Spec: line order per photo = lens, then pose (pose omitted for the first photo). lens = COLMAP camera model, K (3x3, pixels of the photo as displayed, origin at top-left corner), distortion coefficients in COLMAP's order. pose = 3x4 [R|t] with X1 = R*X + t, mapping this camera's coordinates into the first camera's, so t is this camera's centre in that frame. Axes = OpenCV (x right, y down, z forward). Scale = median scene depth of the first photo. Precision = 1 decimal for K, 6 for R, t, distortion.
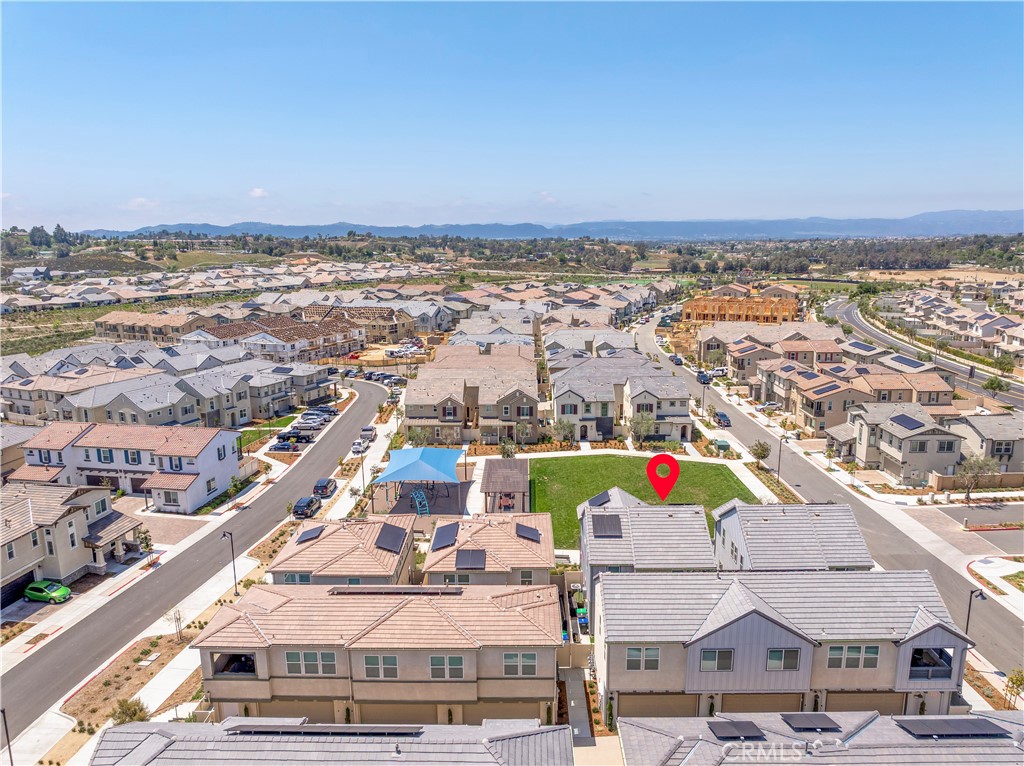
lens RADIAL K [[722.6, 0, 509.0], [0, 722.6, 382.7], [0, 0, 1]] dist [-0.014538, 0.007498]
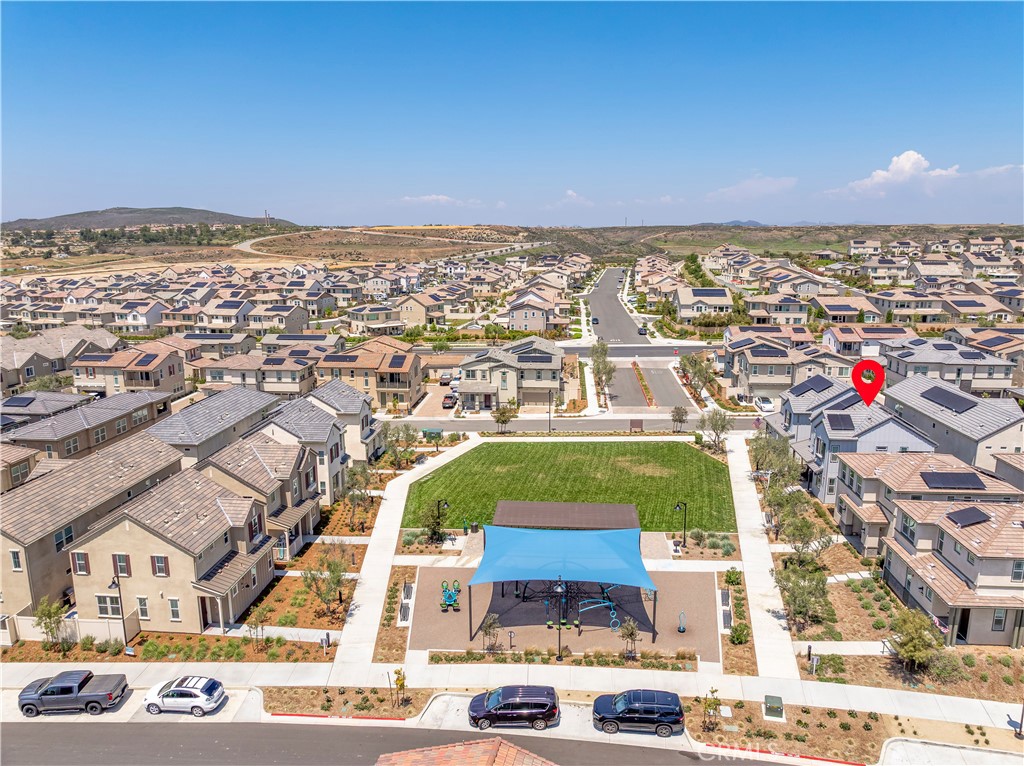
lens RADIAL K [[722.6, 0, 513.9], [0, 722.6, 383.2], [0, 0, 1]] dist [-0.014538, 0.007498]
pose [[0.060117, -0.197045, 0.978550, -0.614470], [0.202012, 0.962439, 0.181390, -0.126552], [-0.977536, 0.186774, 0.097664, 0.850989]]
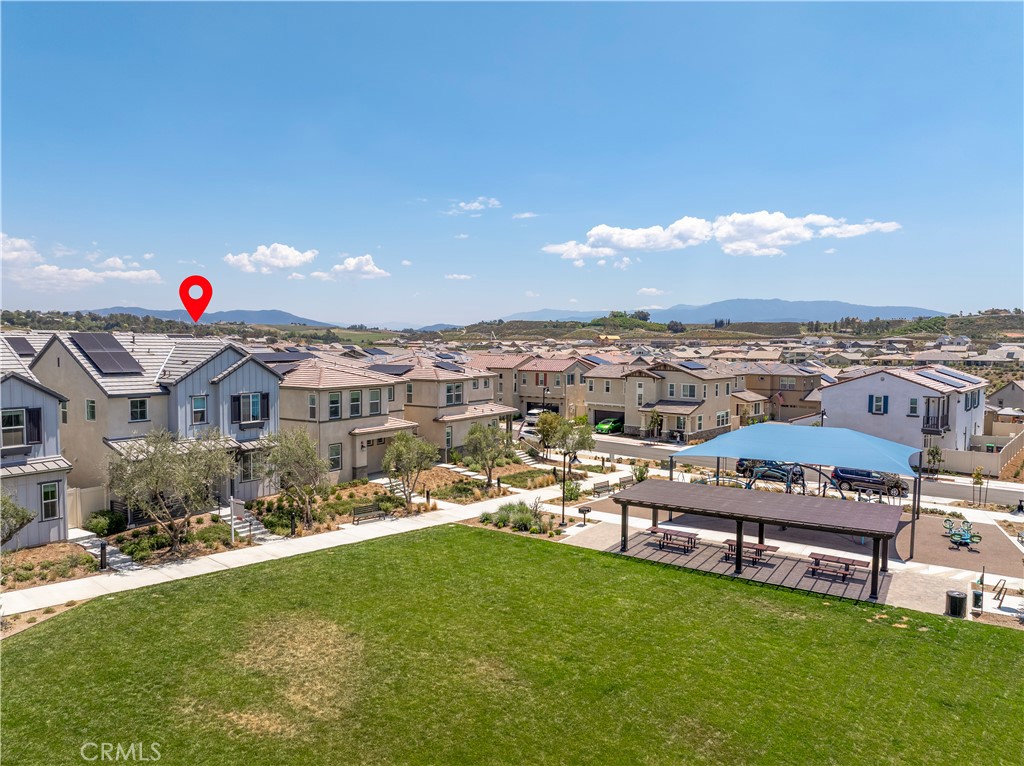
lens RADIAL K [[722.6, 0, 516.1], [0, 722.6, 383.7], [0, 0, 1]] dist [-0.014538, 0.007498]
pose [[-0.516824, 0.054870, -0.854331, 0.345195], [-0.181158, 0.968335, 0.171783, 0.015825], [0.836705, 0.243550, -0.490519, 0.951791]]
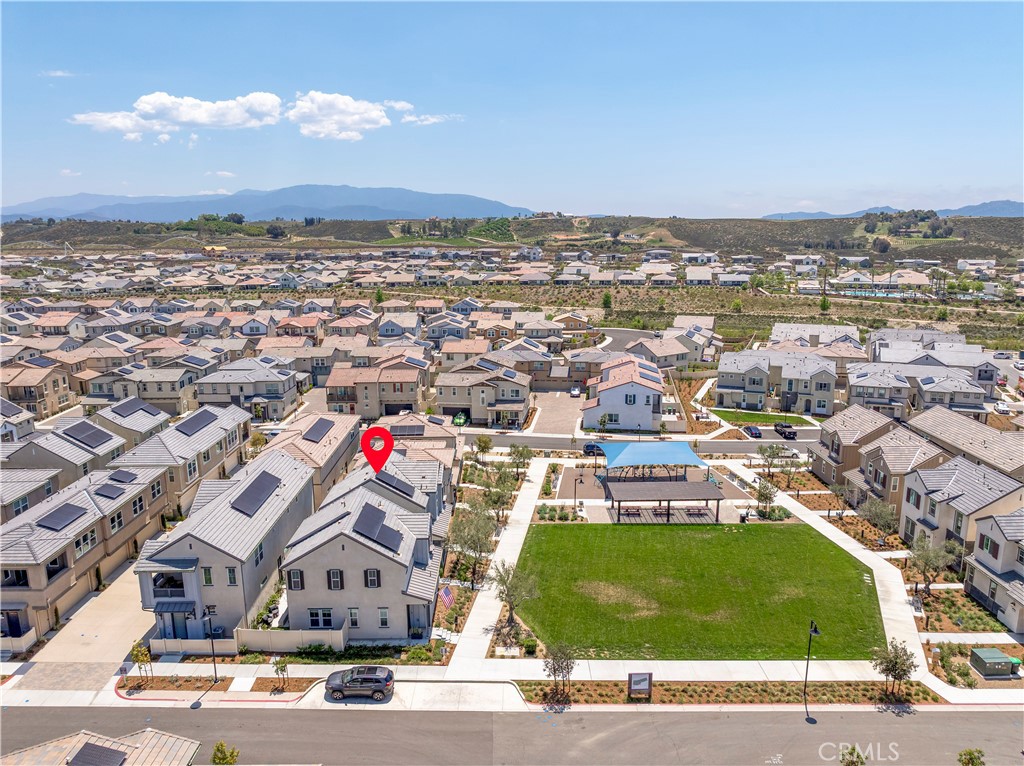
lens RADIAL K [[722.6, 0, 506.7], [0, 722.6, 383.2], [0, 0, 1]] dist [-0.014538, 0.007498]
pose [[0.015119, 0.218933, -0.975623, 0.785962], [-0.197330, 0.957197, 0.211741, -0.153042], [0.980221, 0.189318, 0.057674, 0.634475]]
